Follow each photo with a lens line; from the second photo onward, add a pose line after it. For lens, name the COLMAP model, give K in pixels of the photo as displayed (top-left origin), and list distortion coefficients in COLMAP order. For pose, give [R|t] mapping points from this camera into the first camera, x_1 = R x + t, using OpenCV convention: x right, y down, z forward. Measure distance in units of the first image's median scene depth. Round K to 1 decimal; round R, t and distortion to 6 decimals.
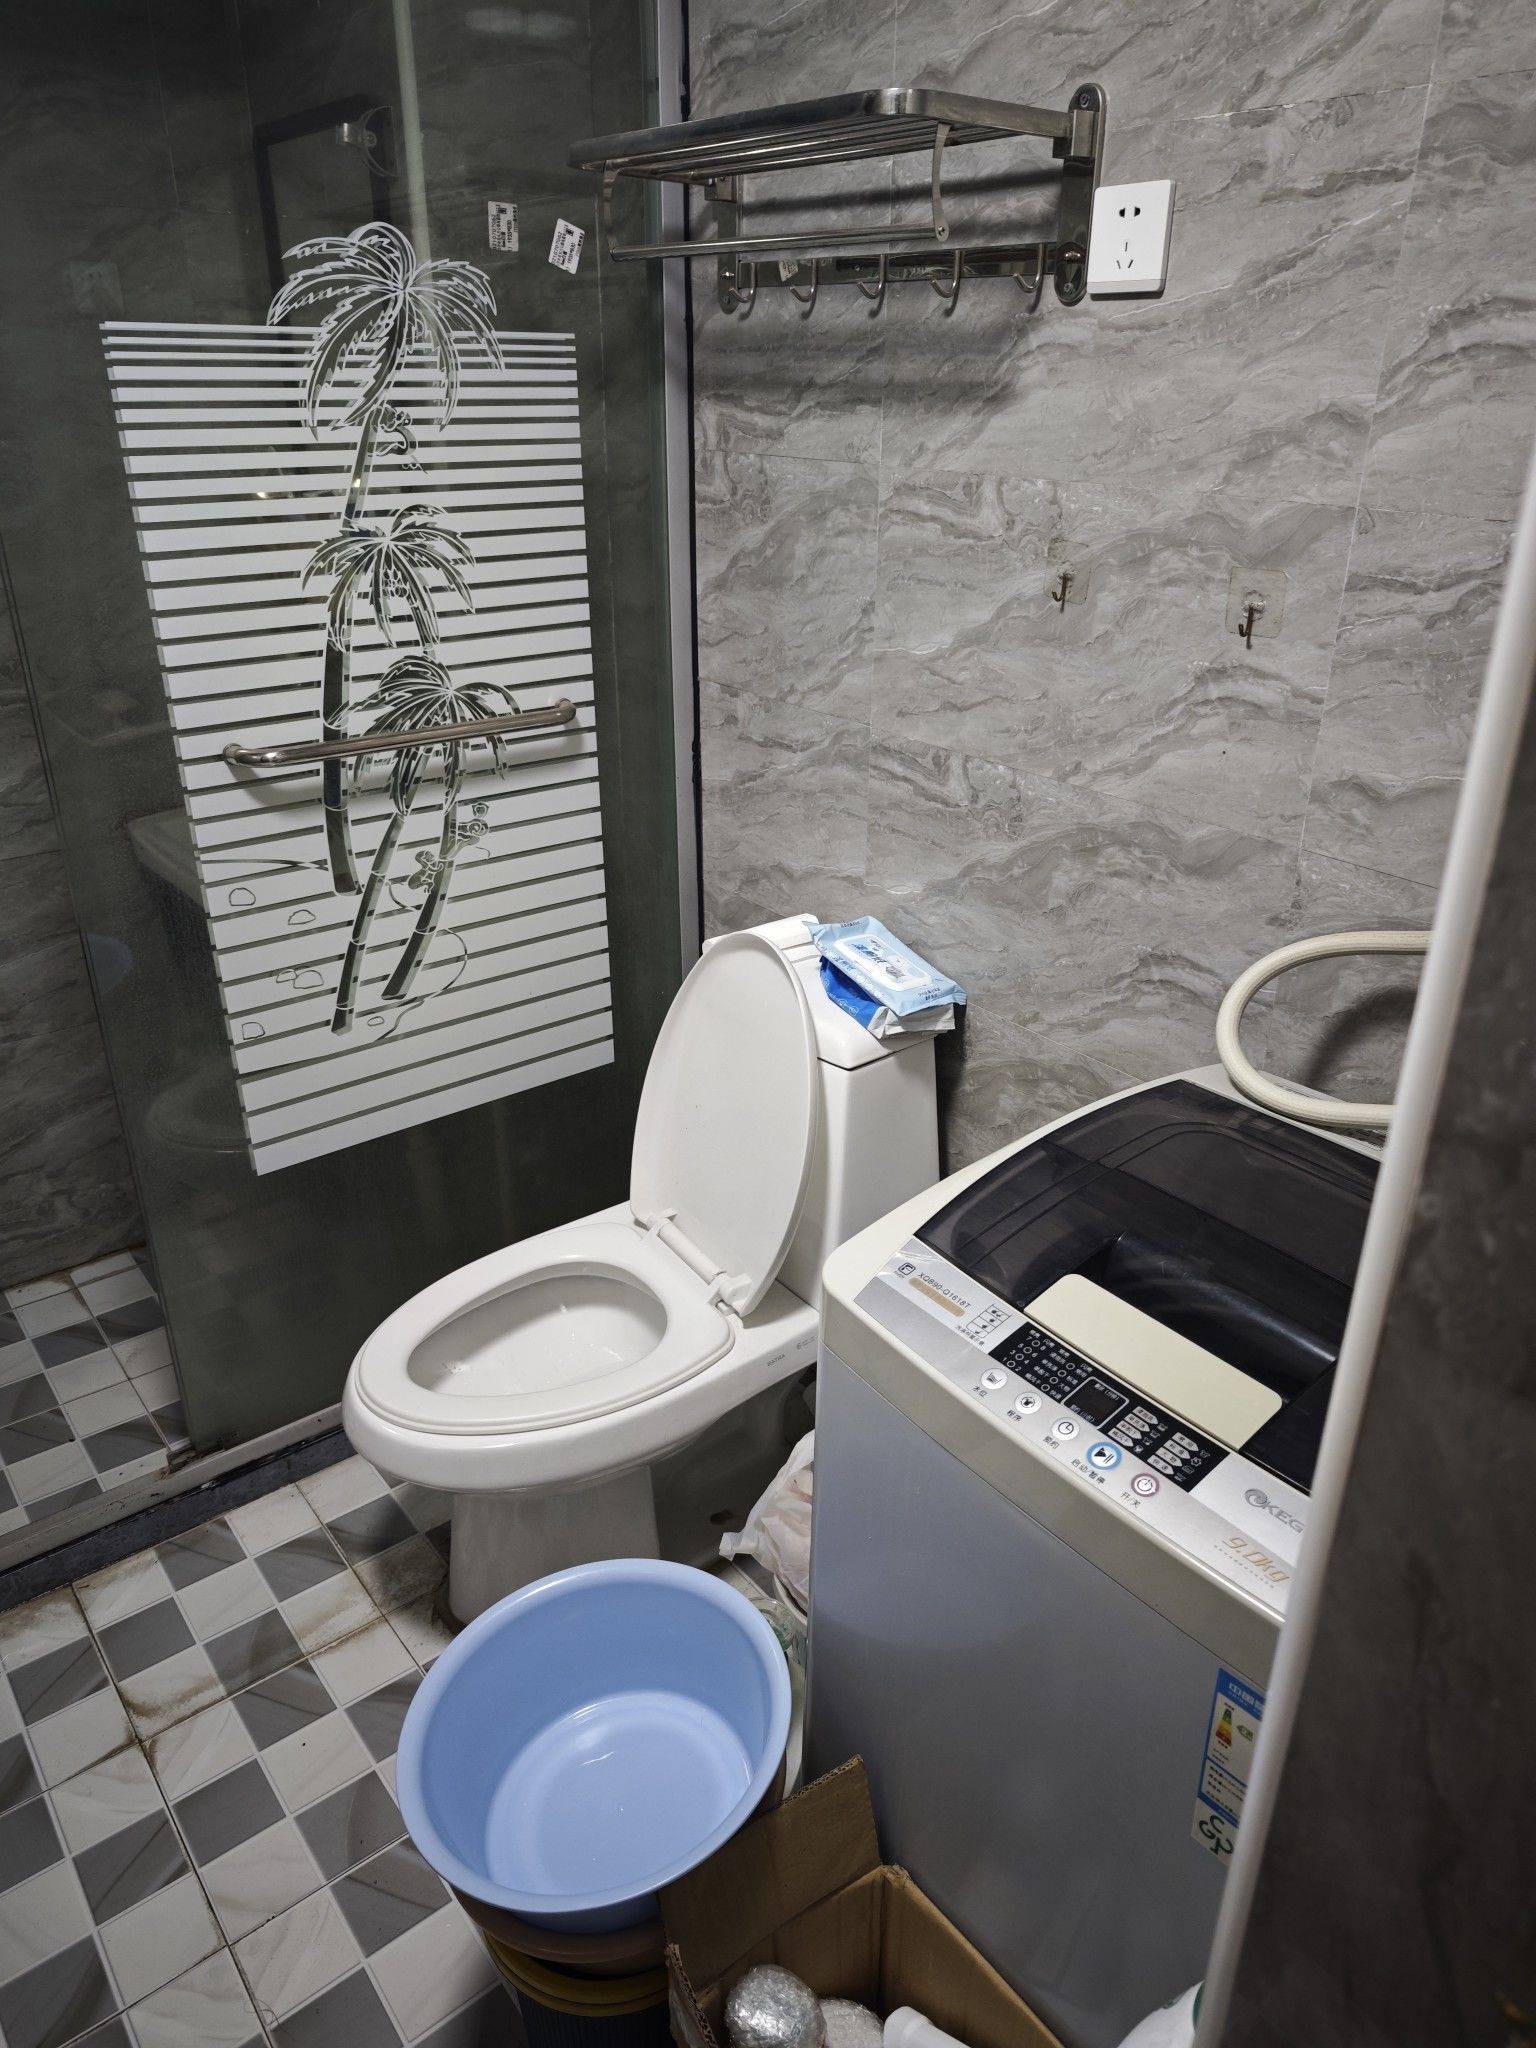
lens RADIAL K [[1414.1, 0, 778.5], [0, 1414.1, 1020.3], [0, 0, 1]] dist [0.024053, -0.043765]
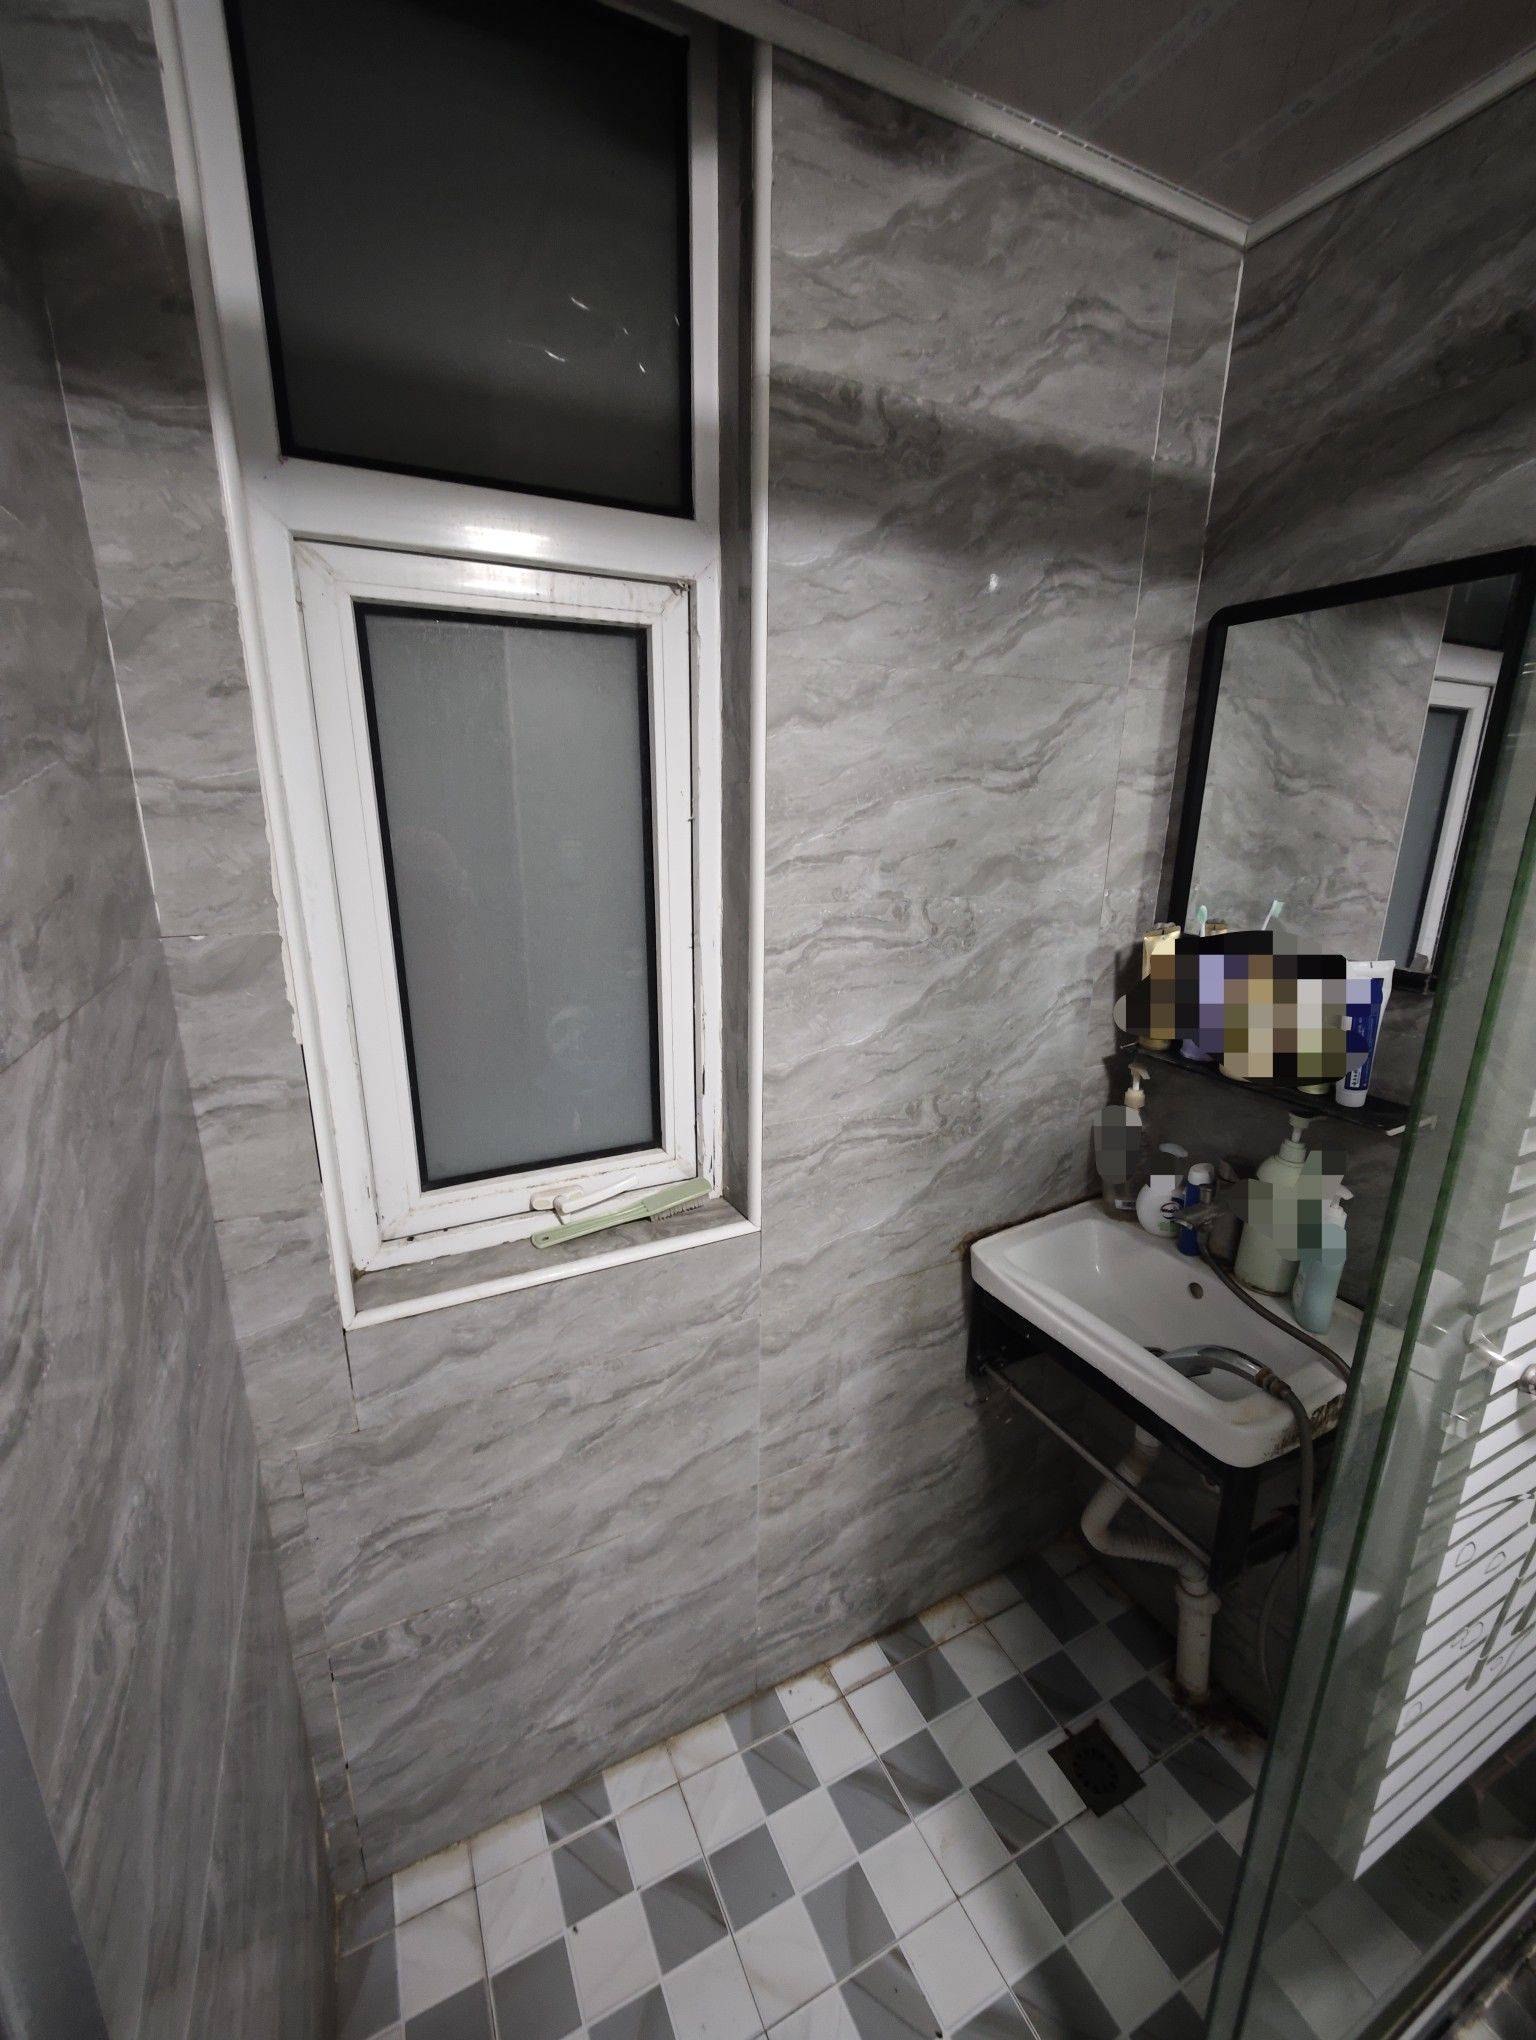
lens RADIAL K [[831.3, 0, 768.1], [0, 831.3, 1016.0], [0, 0, 1]] dist [0.008634, -0.000282]
pose [[0.979390, 0.056160, -0.194013, -0.610832], [-0.089526, 0.981756, -0.167752, -0.231985], [0.181053, 0.181664, 0.966550, 0.453821]]
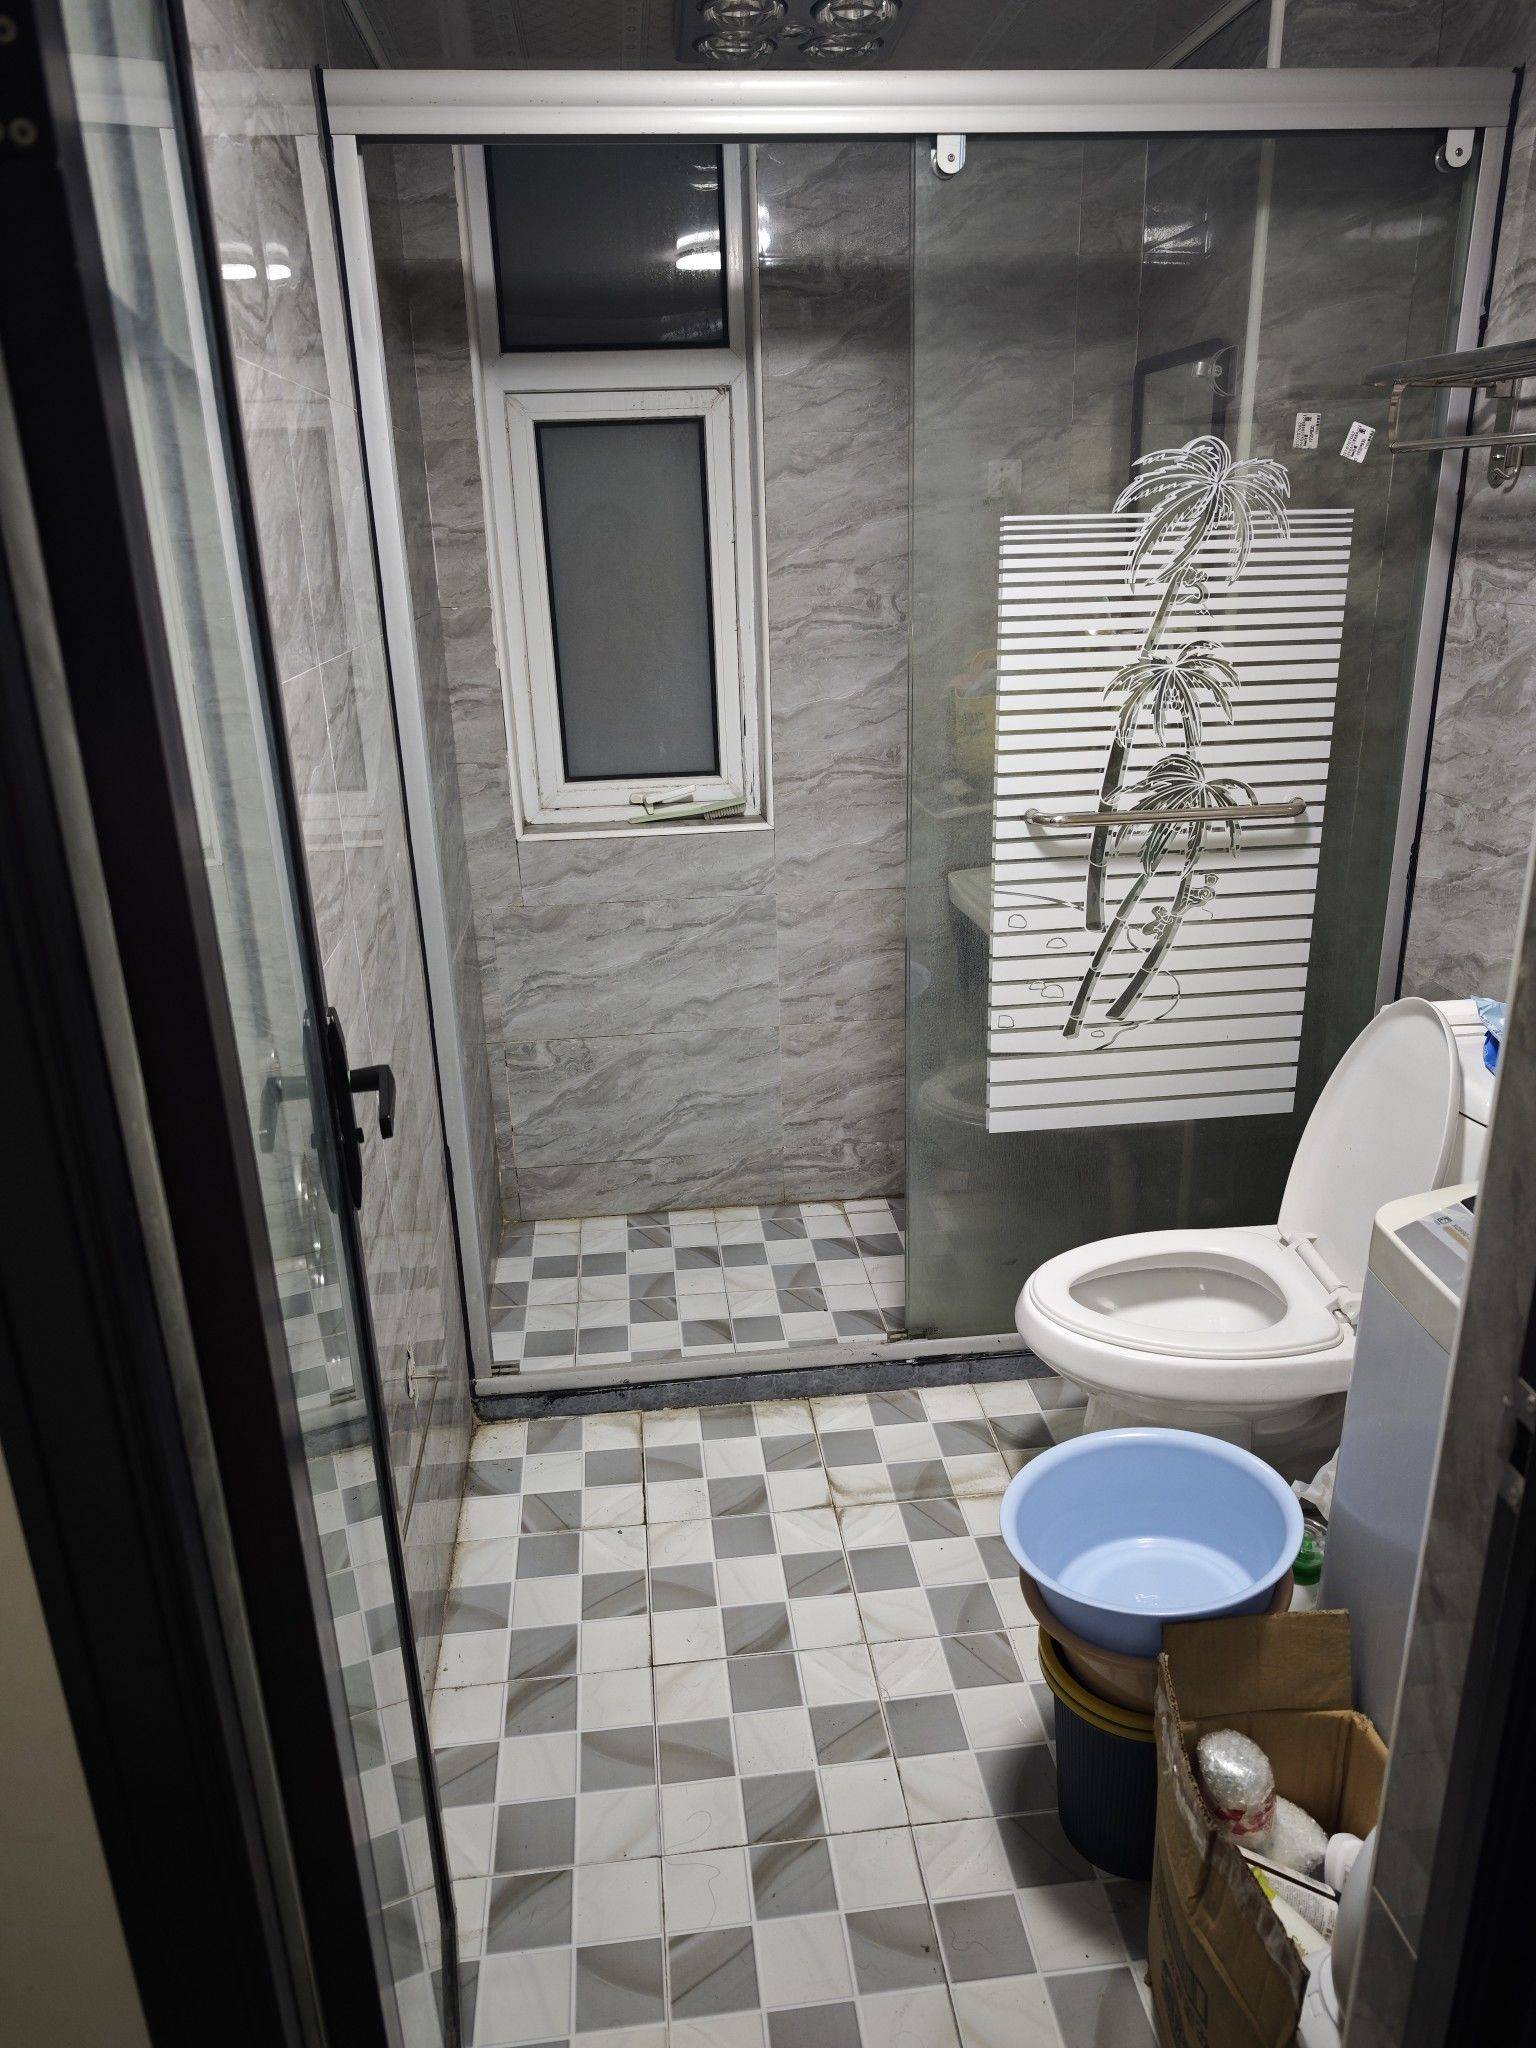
lens RADIAL K [[1414.1, 0, 778.5], [0, 1414.1, 1020.3], [0, 0, 1]] dist [0.024053, -0.043765]
pose [[0.850705, 0.150031, -0.503778, 0.115338], [-0.193728, 0.980425, -0.035157, 0.092729], [0.488642, 0.127504, 0.863117, -0.250922]]
